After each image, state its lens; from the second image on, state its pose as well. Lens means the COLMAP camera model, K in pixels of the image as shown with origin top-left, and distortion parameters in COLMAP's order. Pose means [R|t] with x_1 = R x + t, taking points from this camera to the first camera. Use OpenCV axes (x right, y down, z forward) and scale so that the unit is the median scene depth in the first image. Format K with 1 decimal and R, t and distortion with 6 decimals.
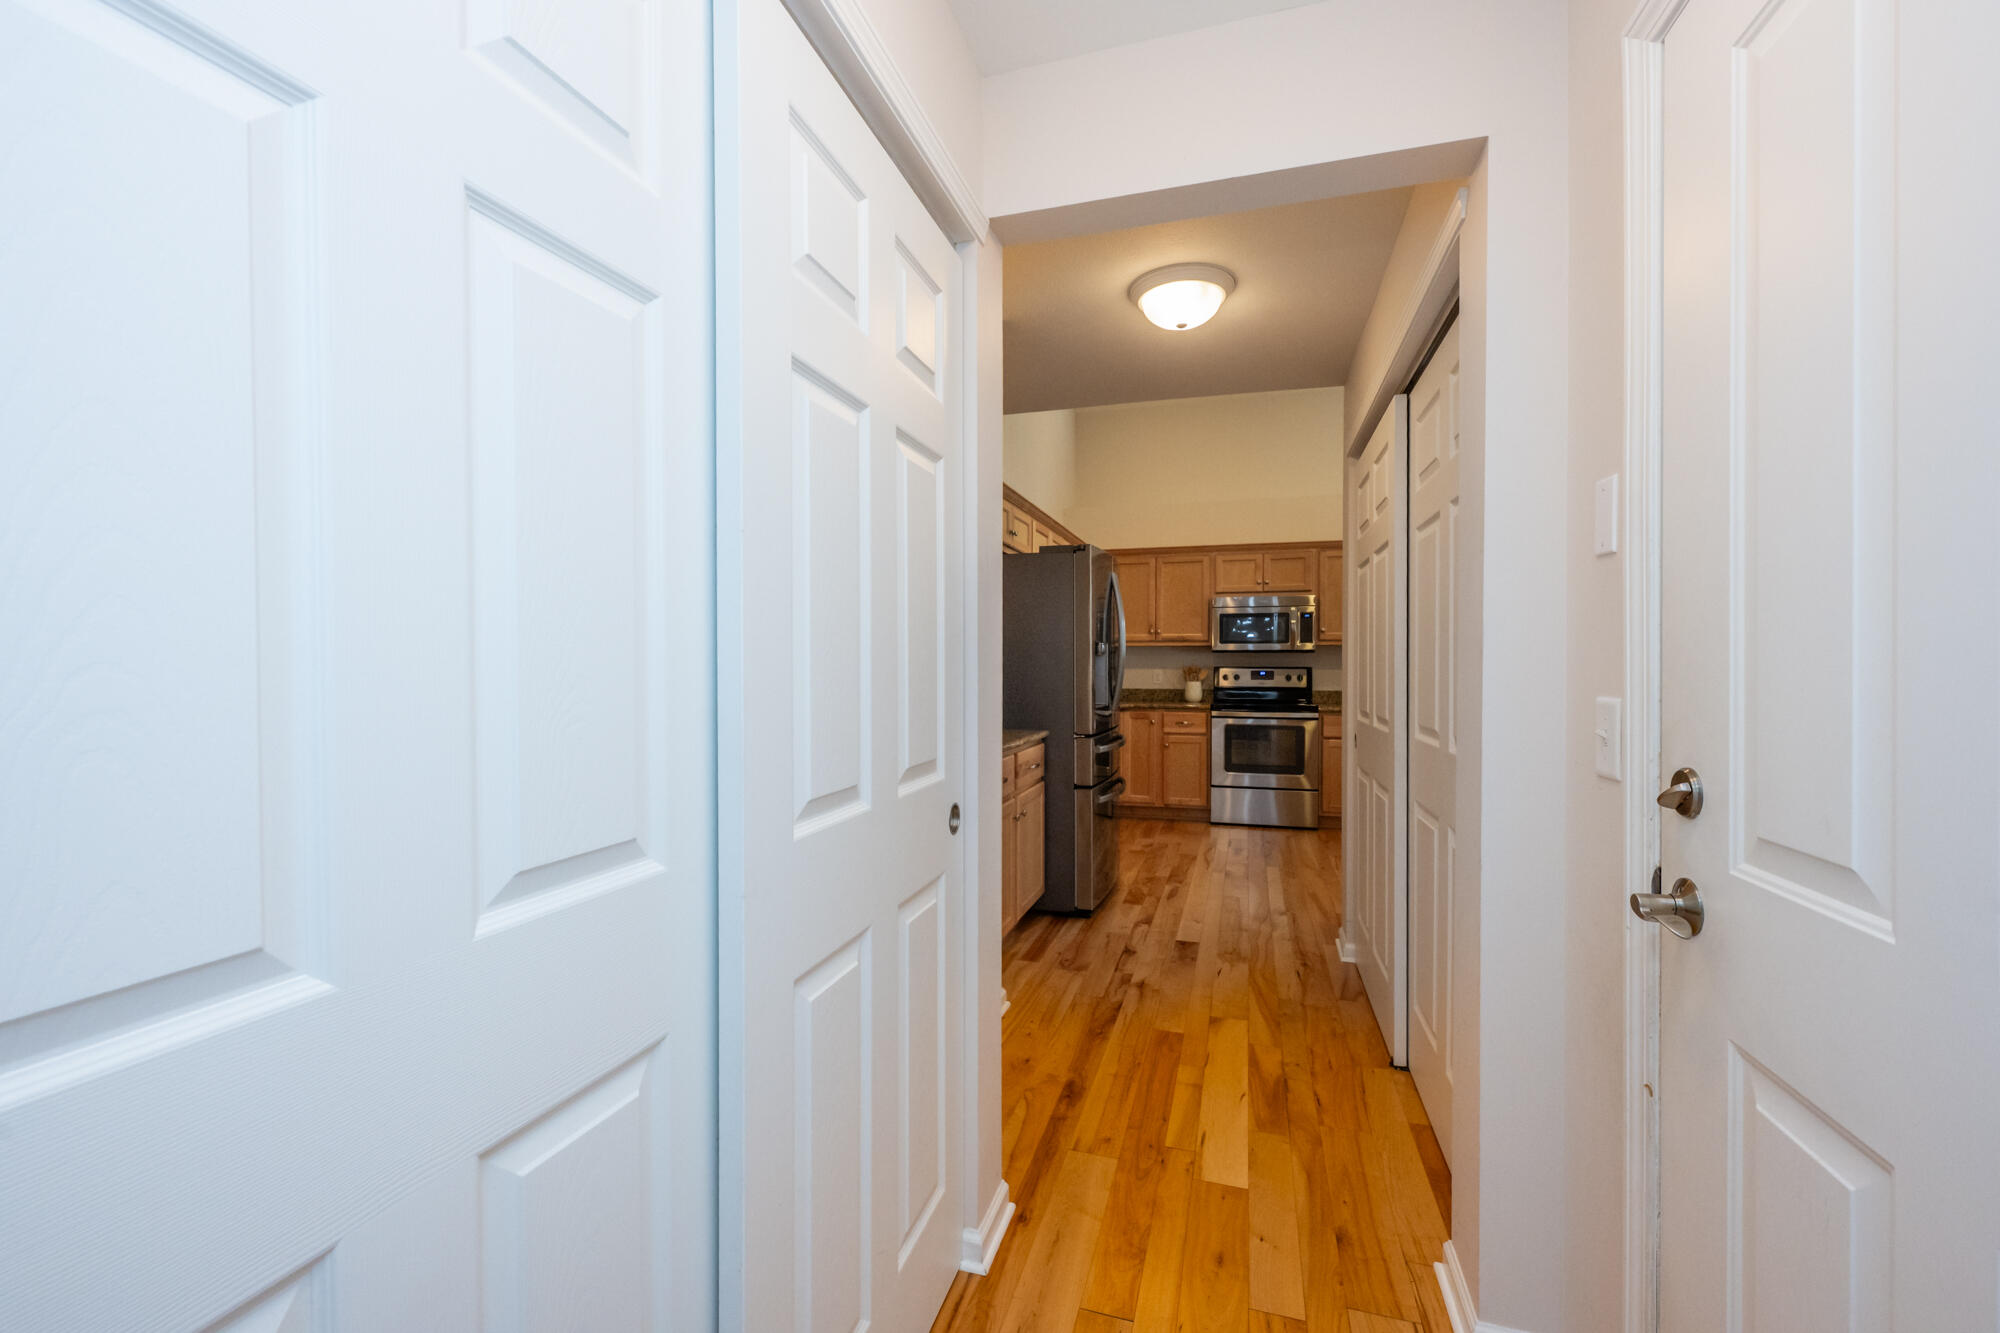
lens RADIAL K [[812.3, 0, 991.1], [0, 812.3, 664.8], [0, 0, 1]] dist [-0.000519, -0.000215]
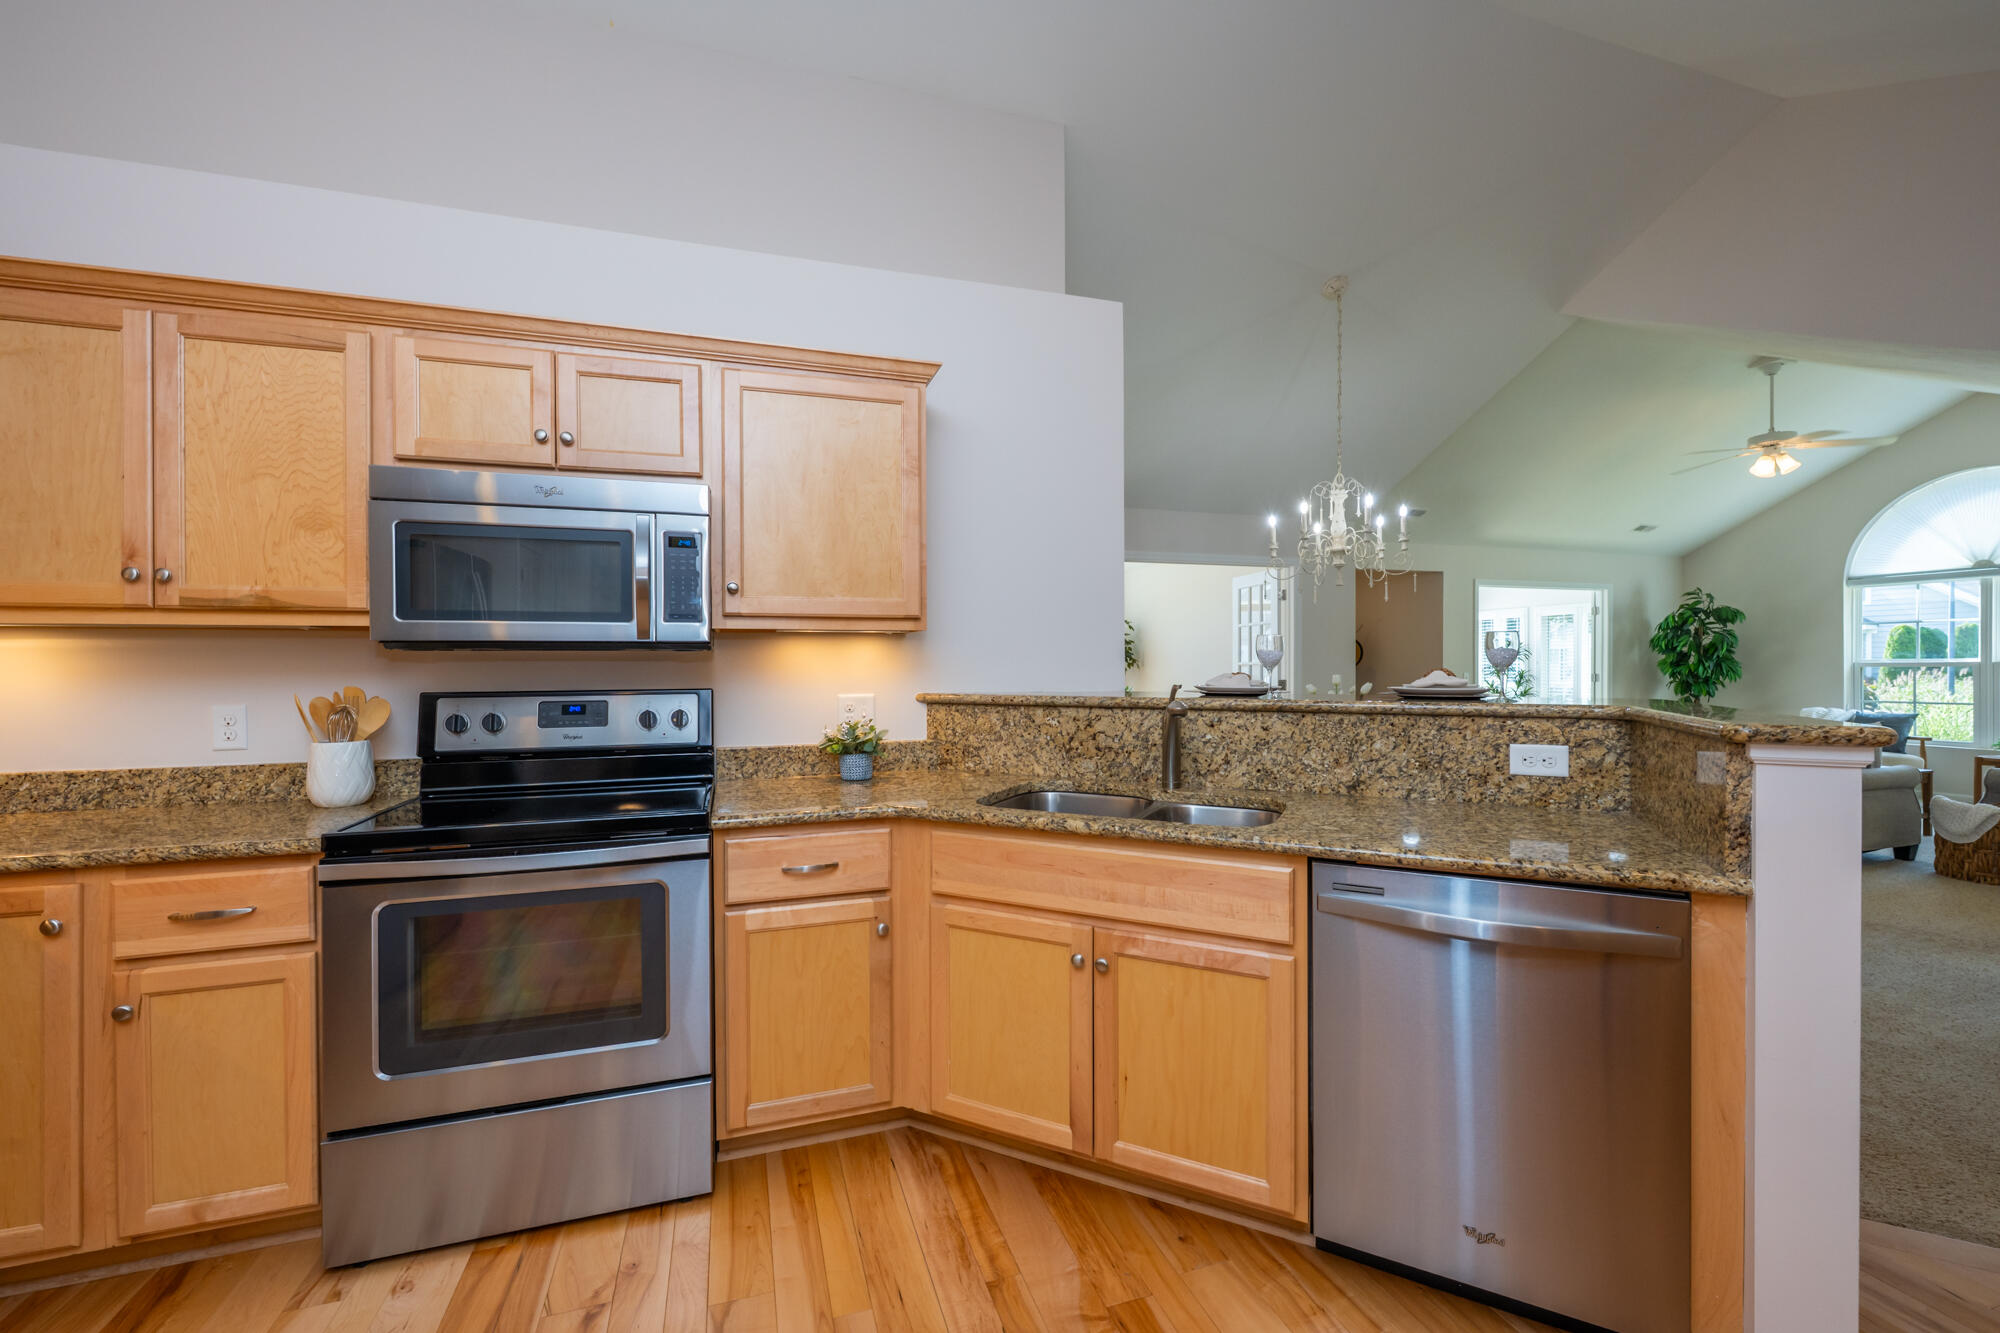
lens RADIAL K [[812.3, 0, 991.1], [0, 812.3, 664.8], [0, 0, 1]] dist [-0.000519, -0.000215]
pose [[0.817703, -0.004553, 0.575622, 0.294971], [0.010062, 0.999929, -0.006384, -0.004936], [-0.575552, 0.011012, 0.817691, 0.640722]]
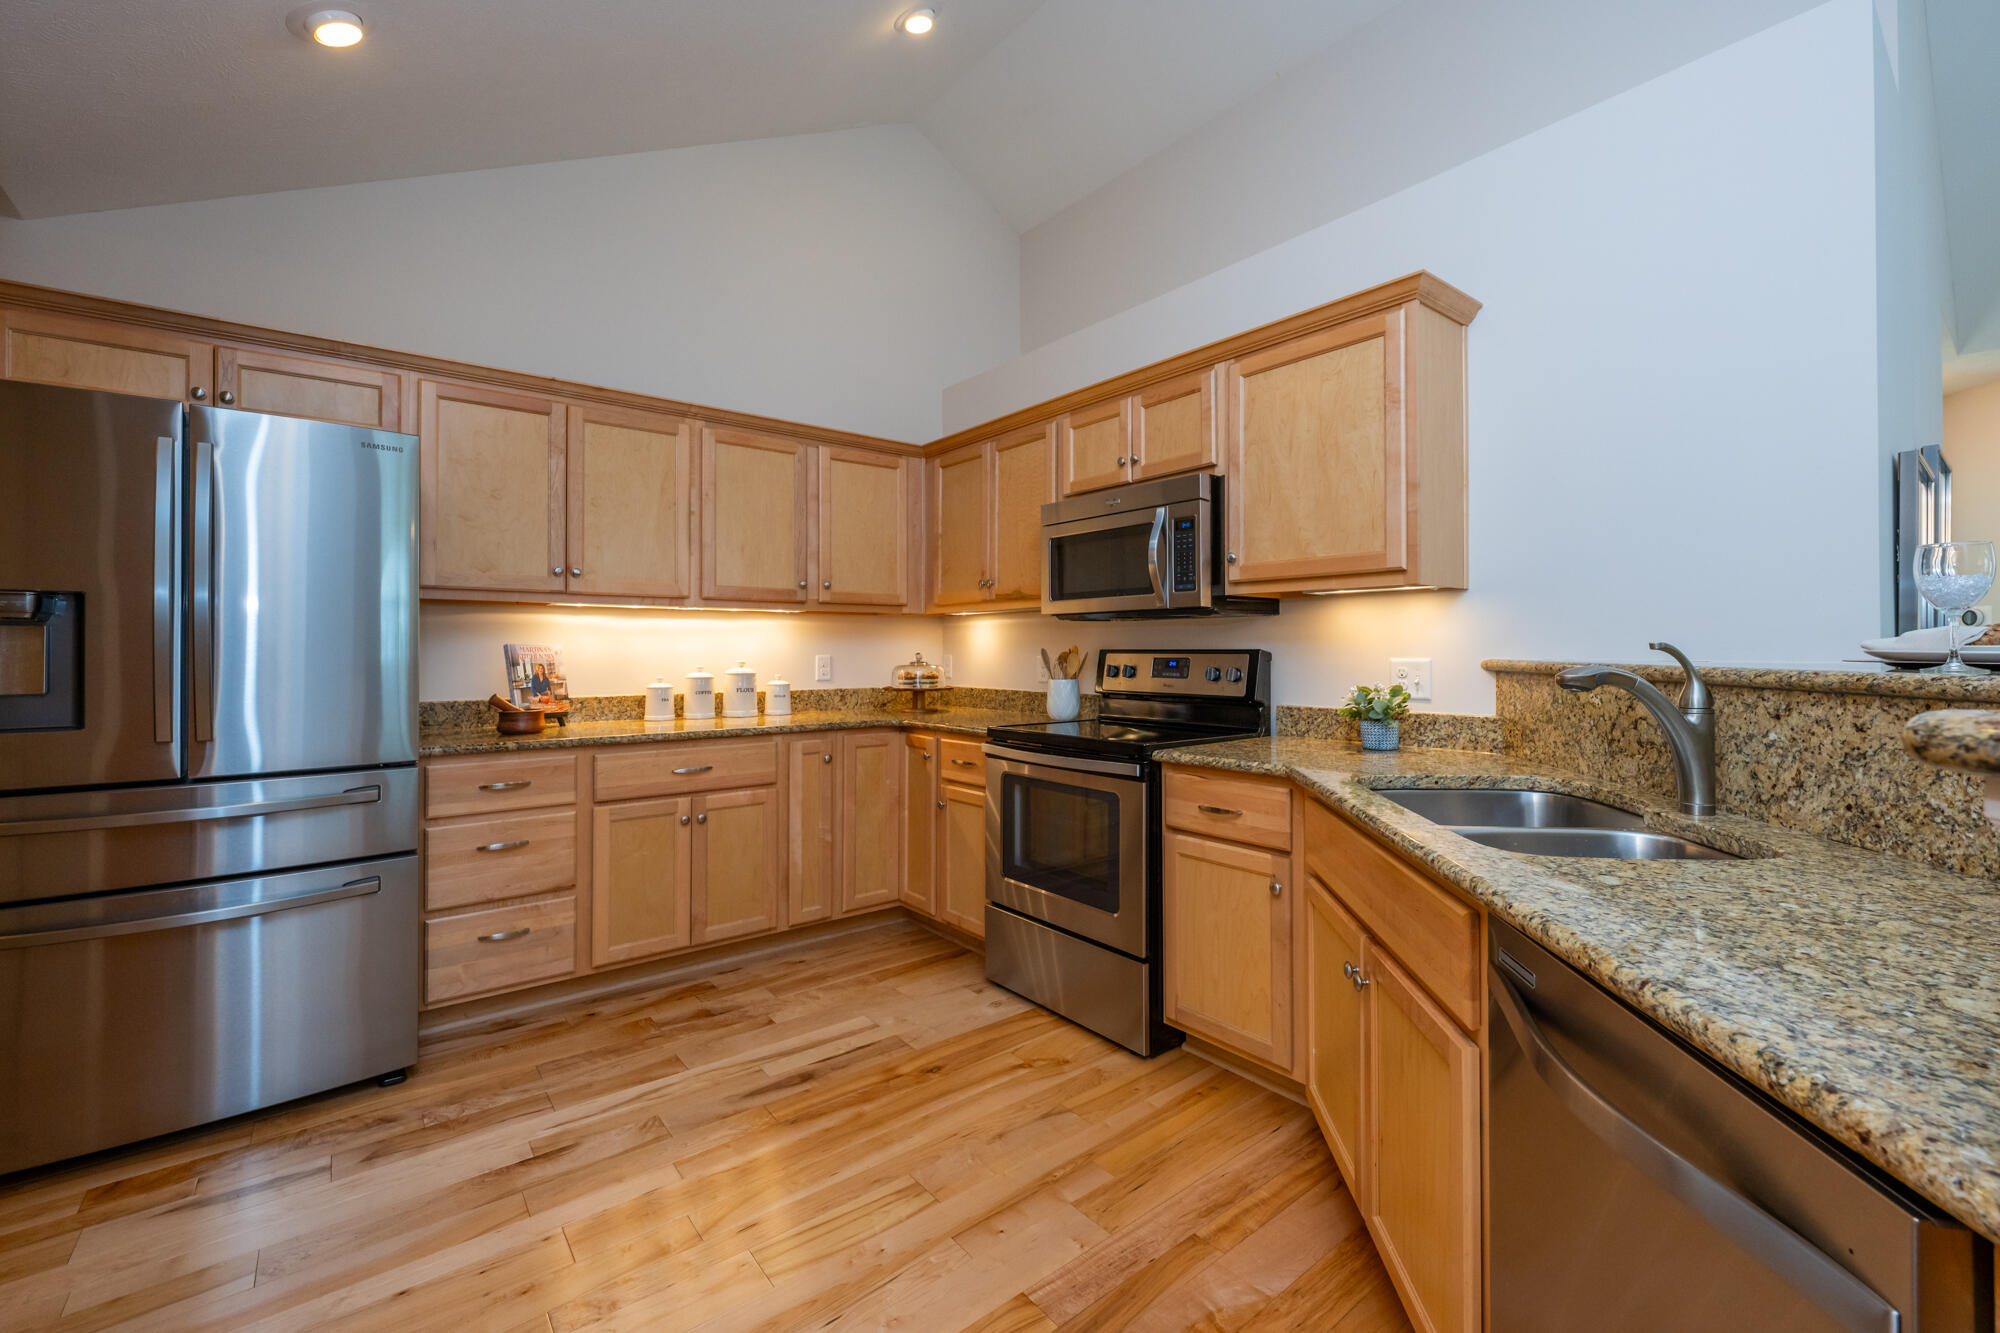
lens RADIAL K [[825.9, 0, 1025.4], [0, 825.9, 642.2], [0, 0, 1]] dist [-0.002754, -0.000834]
pose [[0.836552, -0.005915, -0.547855, 0.548039], [-0.003749, 0.999856, -0.016521, 0.006643], [0.547874, 0.015875, 0.836410, 0.602143]]
